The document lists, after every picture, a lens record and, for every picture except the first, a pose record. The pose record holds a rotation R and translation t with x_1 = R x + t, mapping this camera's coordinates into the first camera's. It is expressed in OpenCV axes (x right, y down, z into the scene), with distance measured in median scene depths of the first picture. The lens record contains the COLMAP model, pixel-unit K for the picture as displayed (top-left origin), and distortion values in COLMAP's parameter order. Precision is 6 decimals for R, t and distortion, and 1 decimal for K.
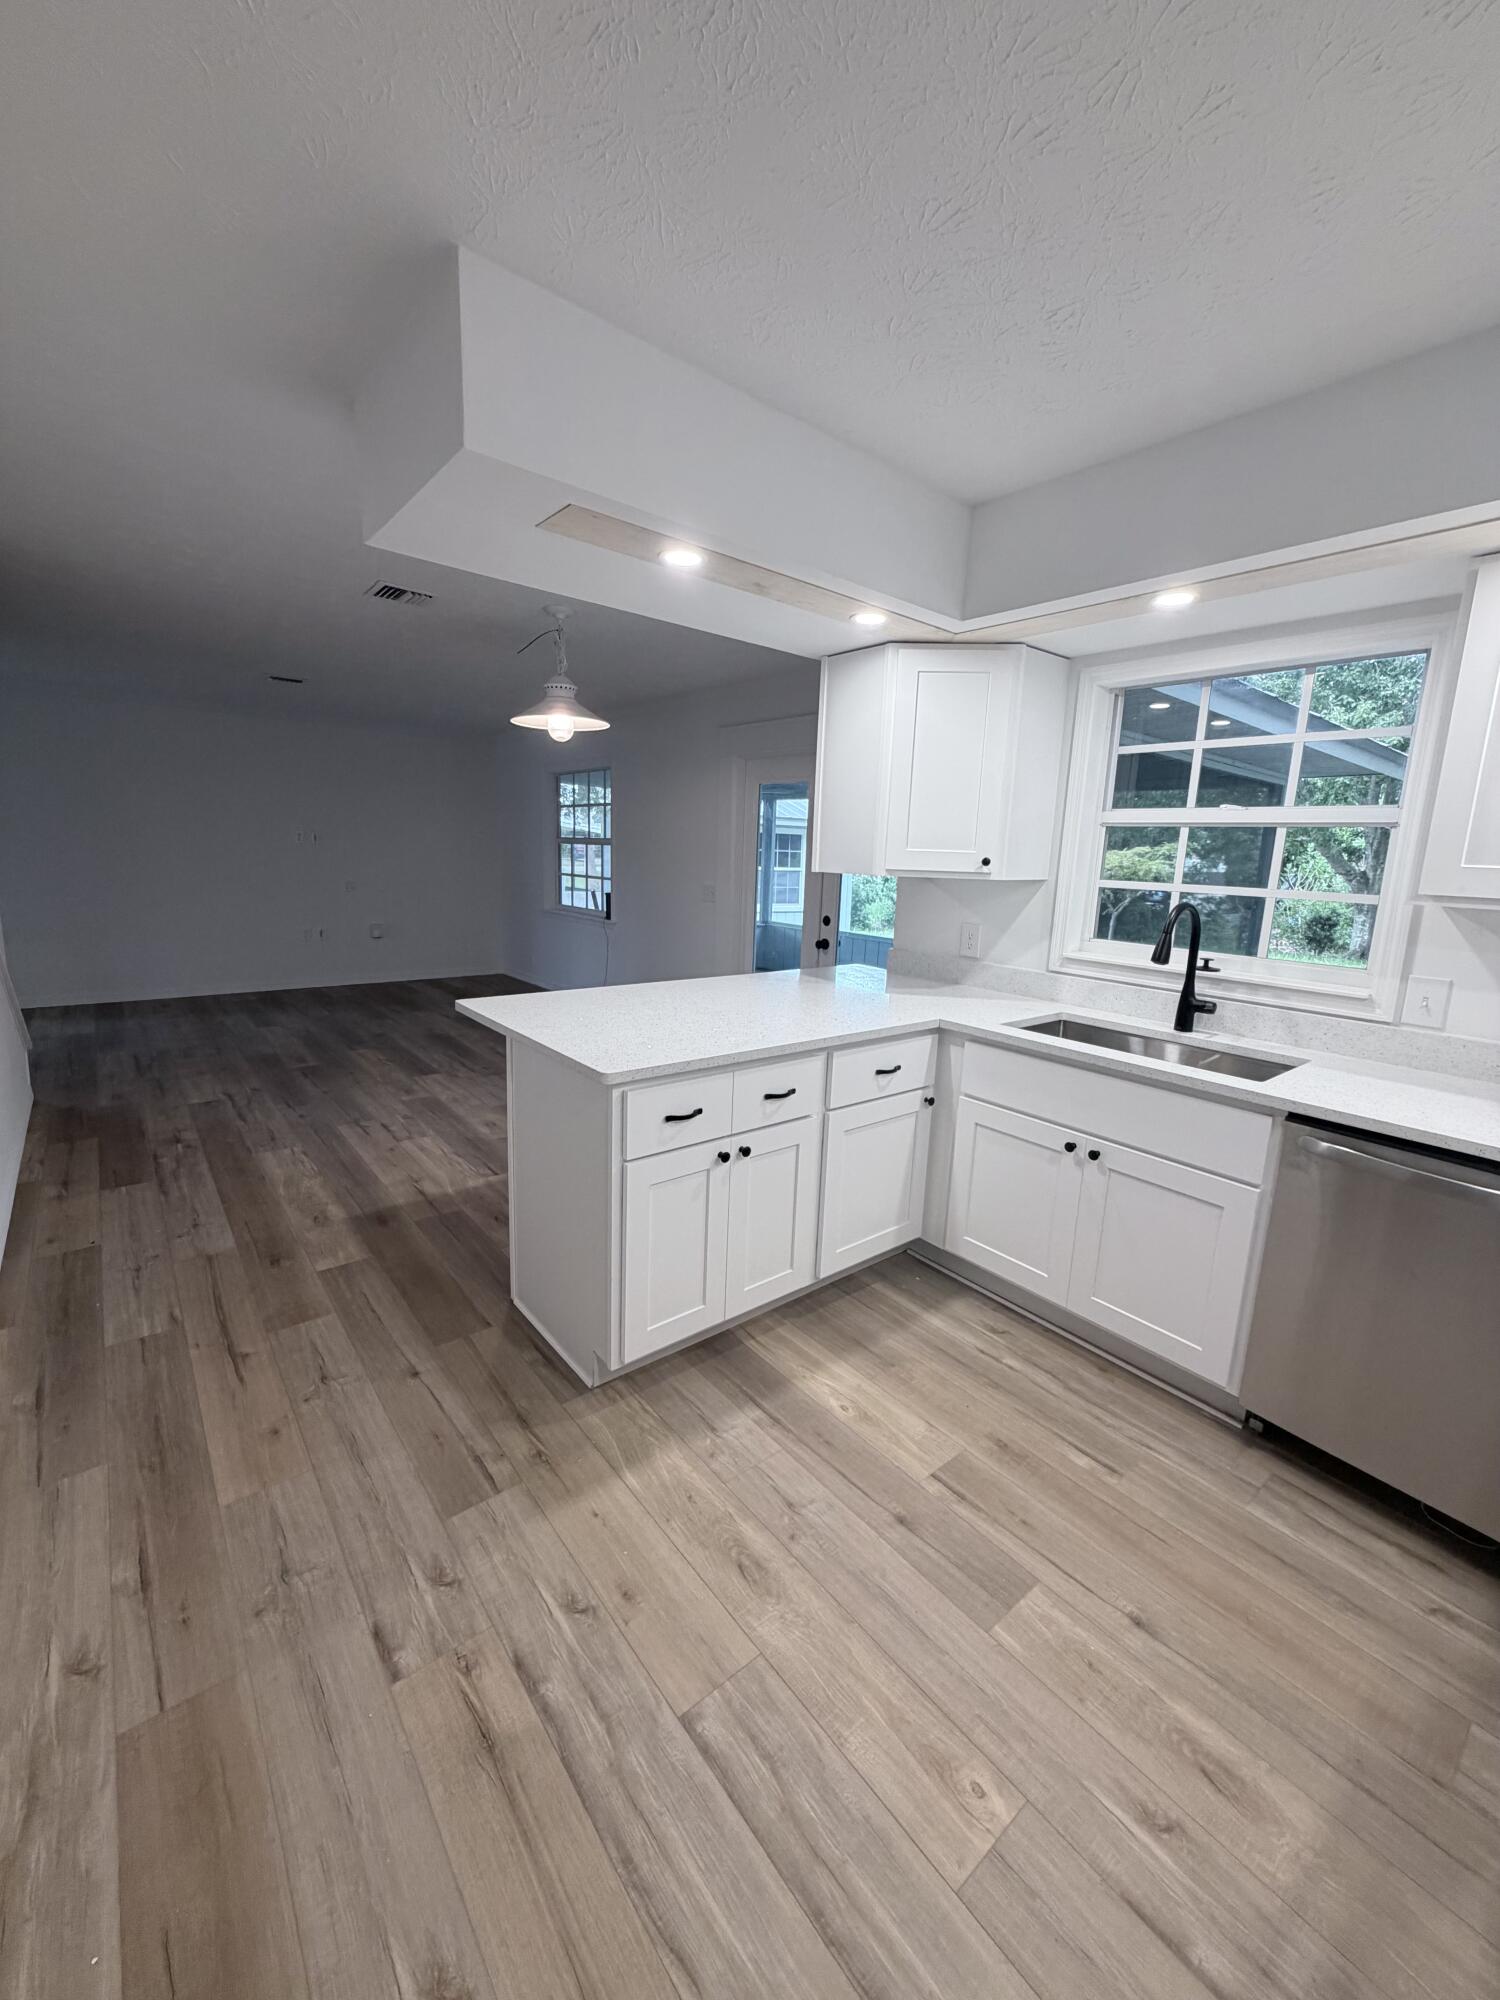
lens RADIAL K [[796.0, 0, 749.5], [0, 796.0, 997.2], [0, 0, 1]] dist [-0.002737, 0.001321]
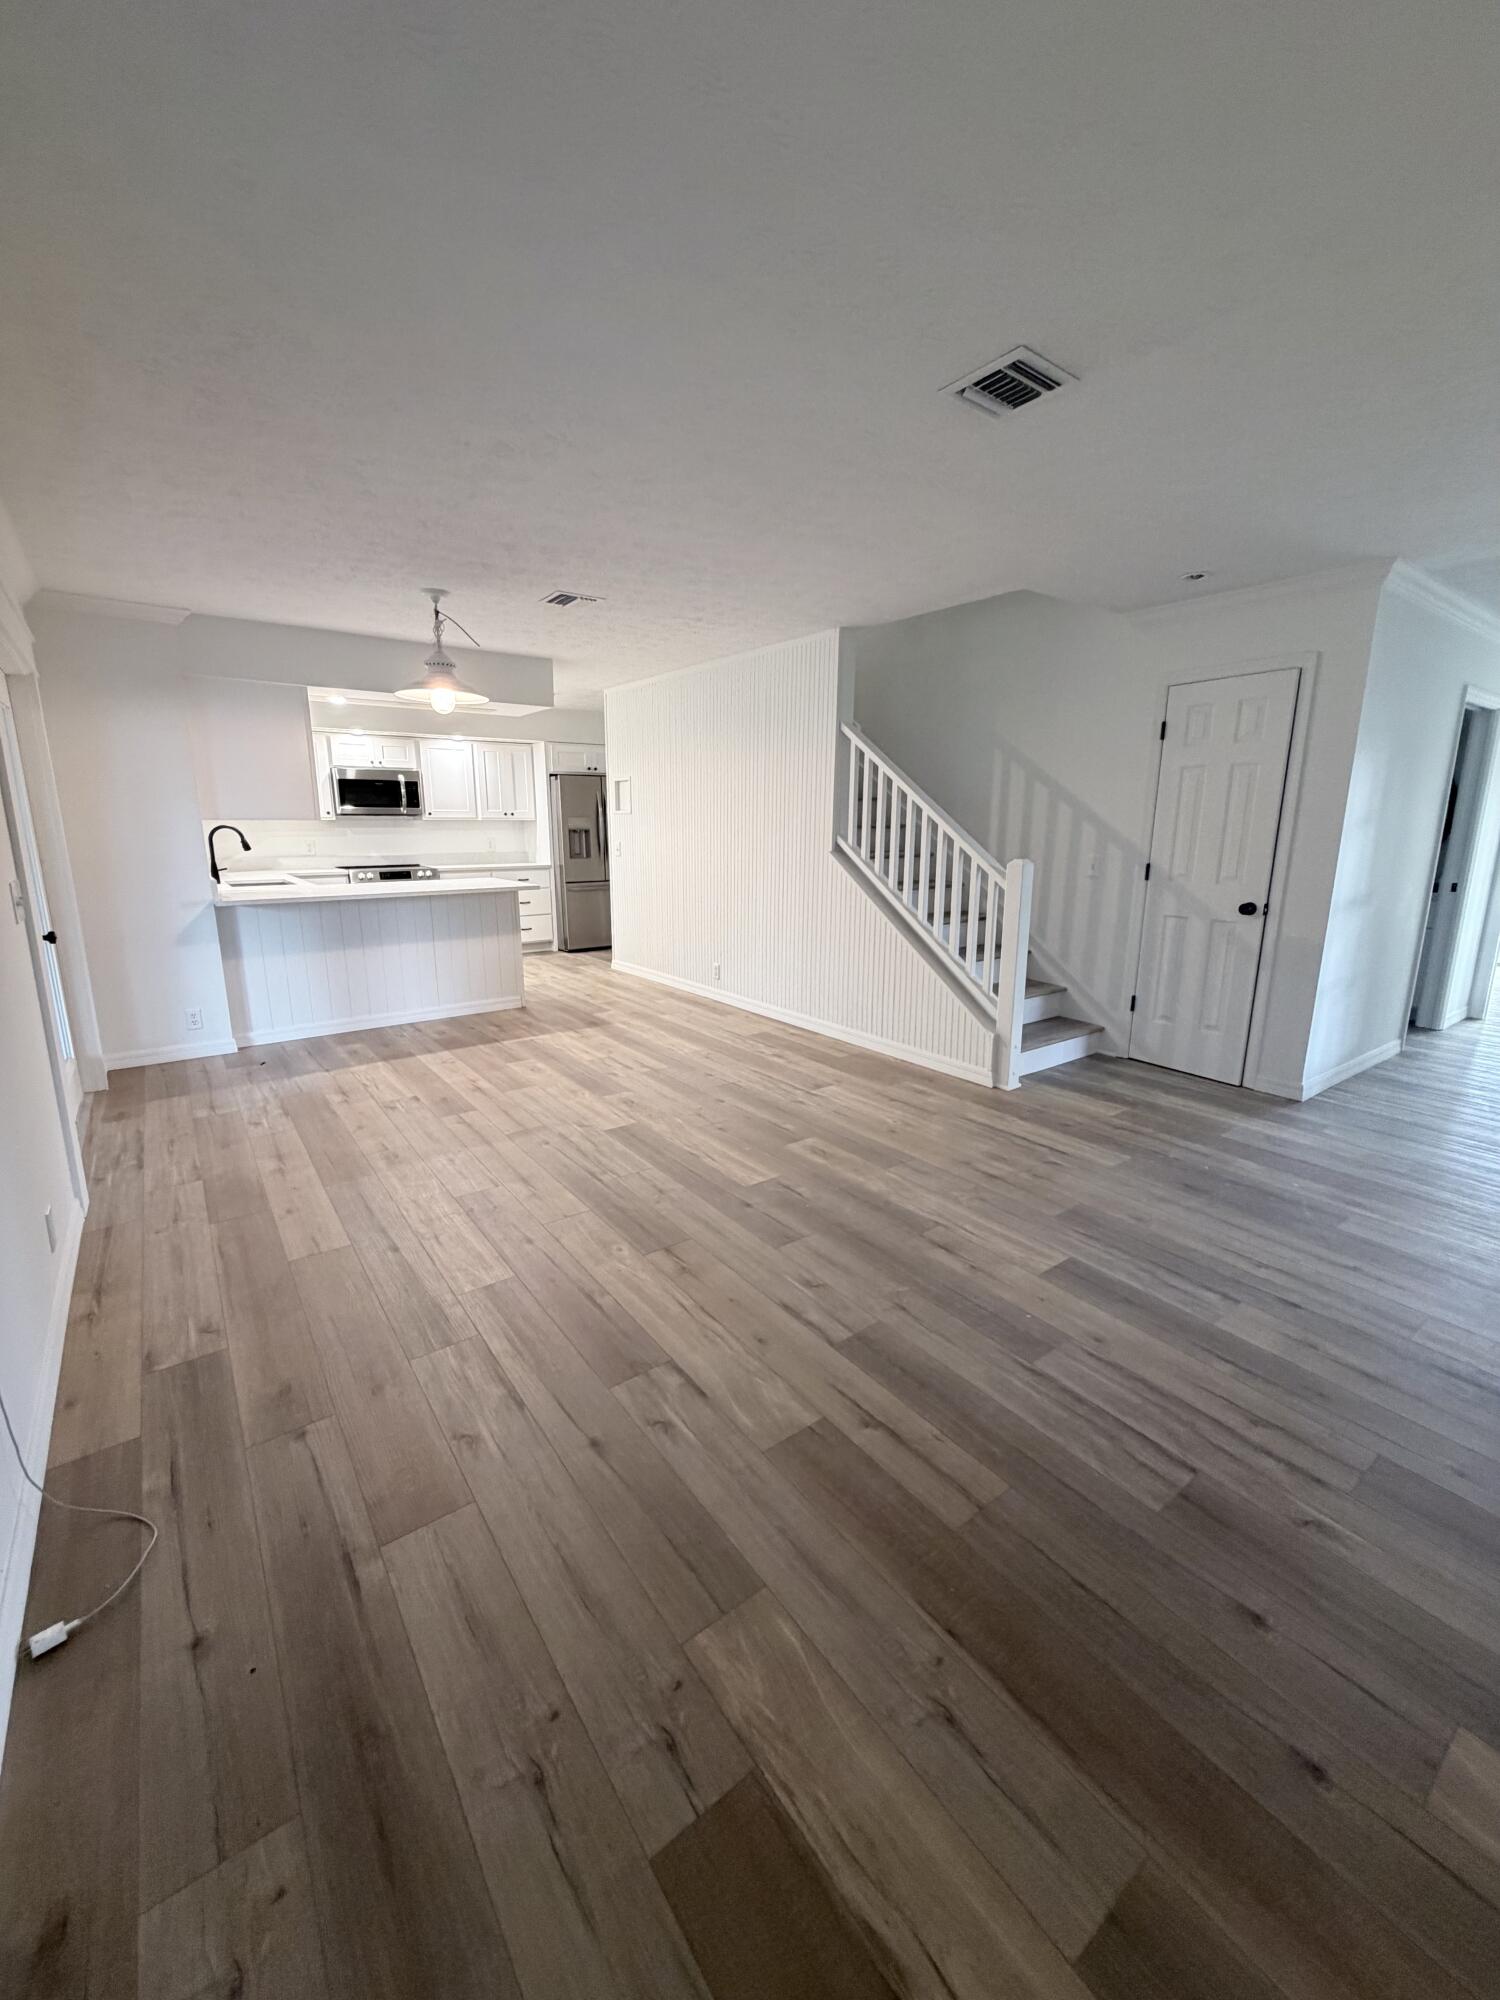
lens RADIAL K [[796.0, 0, 750.1], [0, 796.0, 995.5], [0, 0, 1]] dist [-0.002737, 0.001321]
pose [[-0.998288, -0.043860, 0.038694, -1.273214], [-0.025509, 0.921822, 0.386774, -0.708956], [-0.052633, 0.385125, -0.921362, 3.780646]]
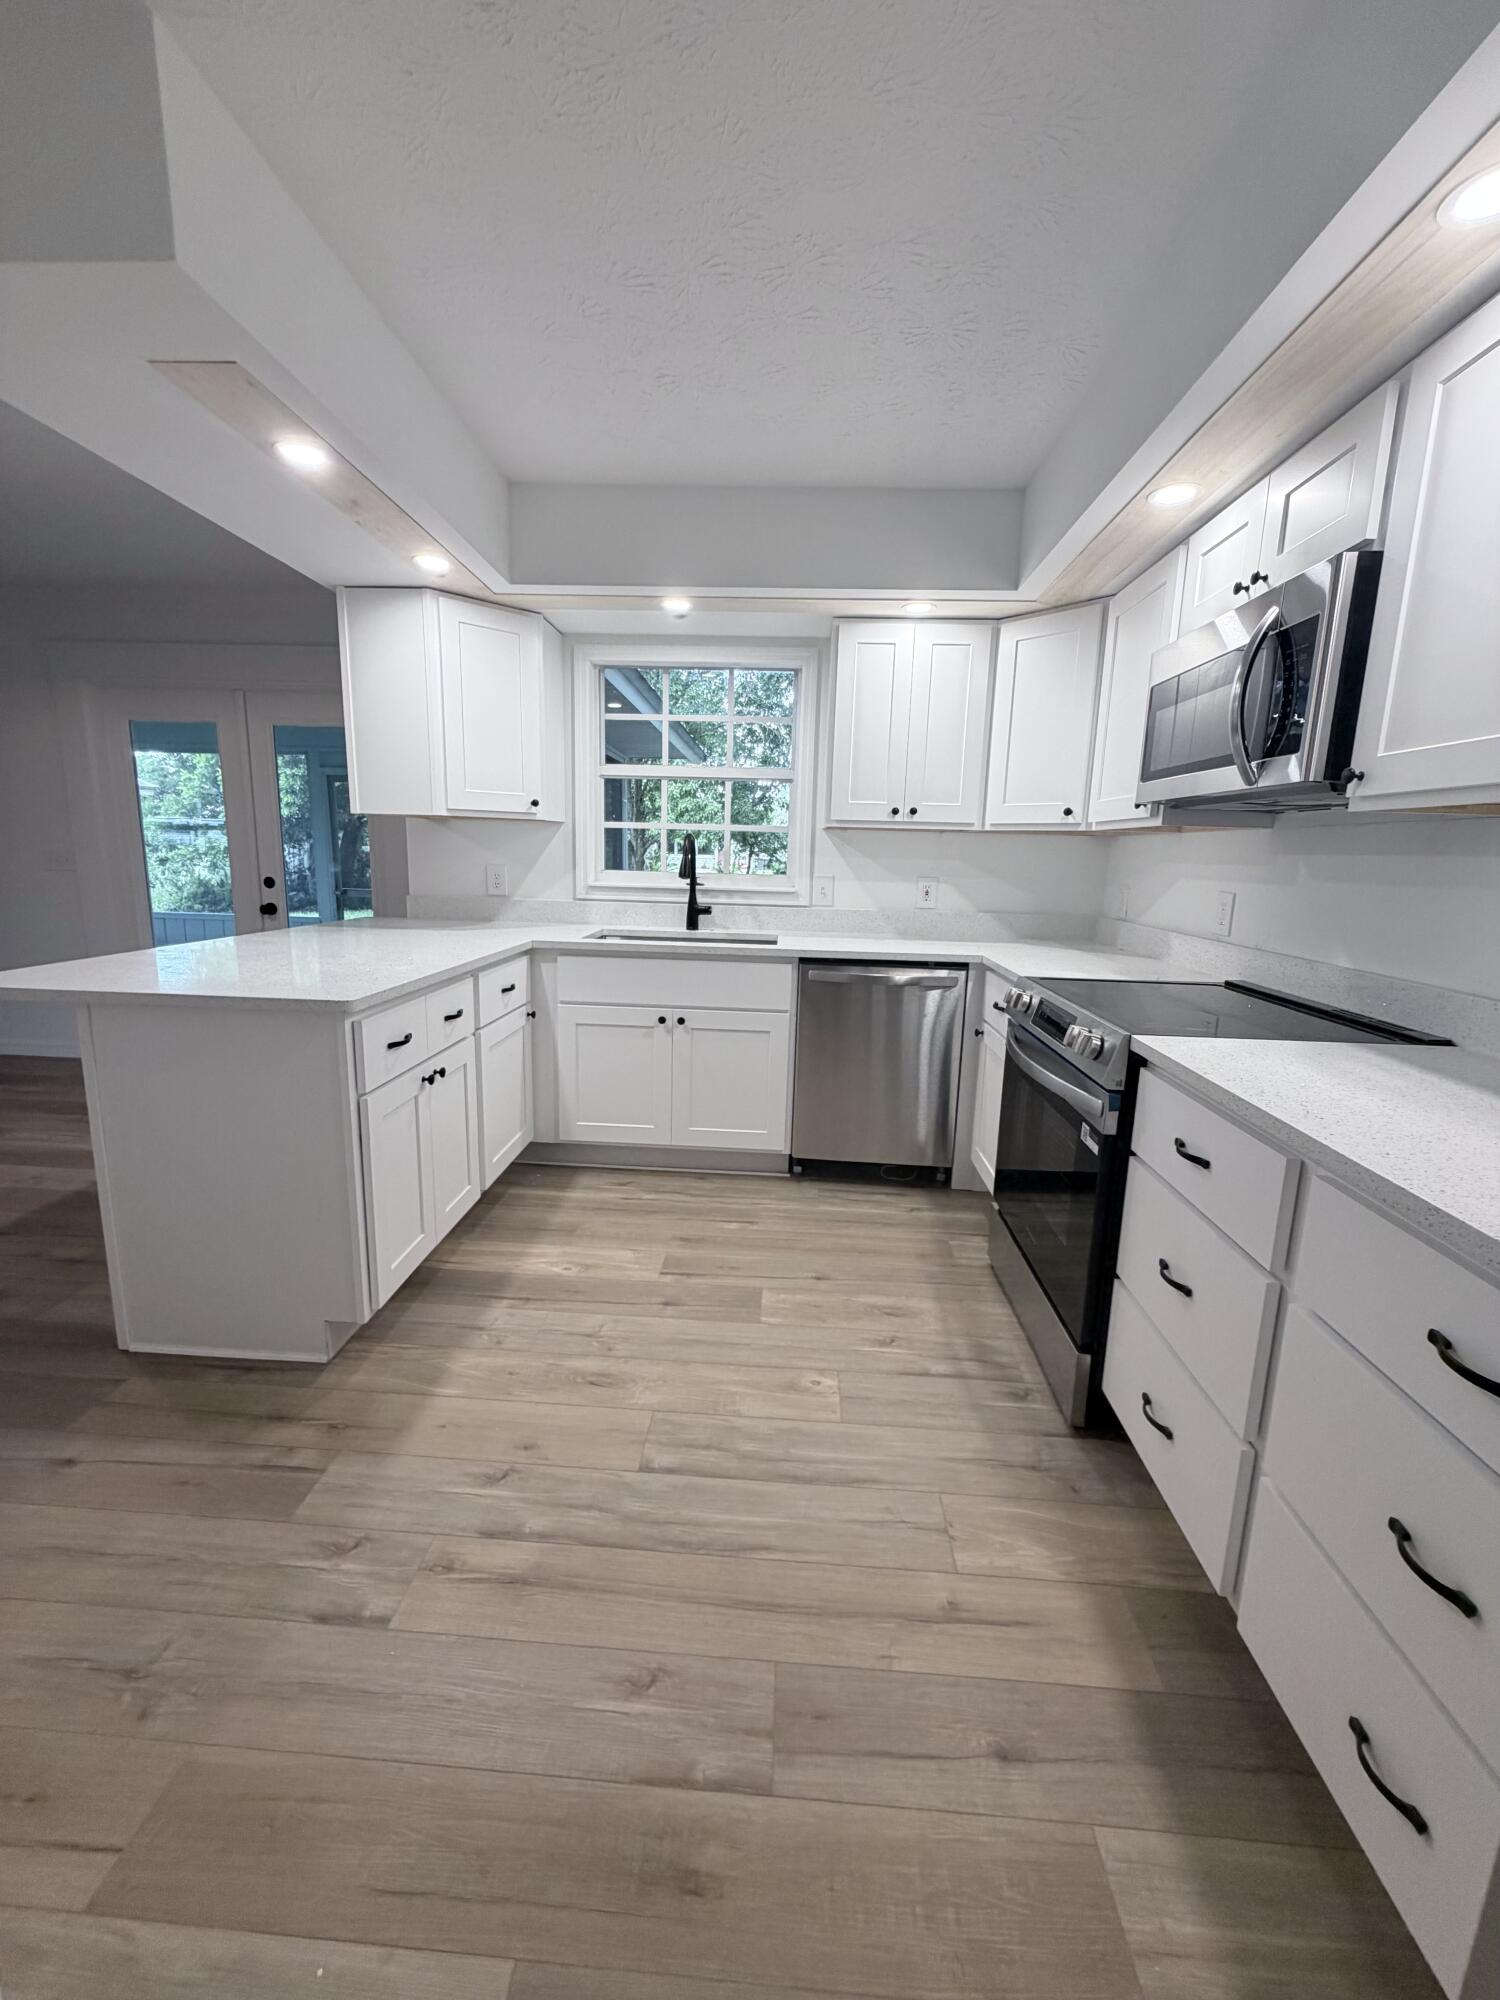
lens RADIAL K [[796.0, 0, 745.5], [0, 796.0, 998.6], [0, 0, 1]] dist [-0.002737, 0.001321]
pose [[0.674461, -0.153583, 0.722160, -0.477353], [0.134277, 0.987329, 0.084569, 0.066821], [-0.725998, 0.039931, 0.686537, 0.005213]]
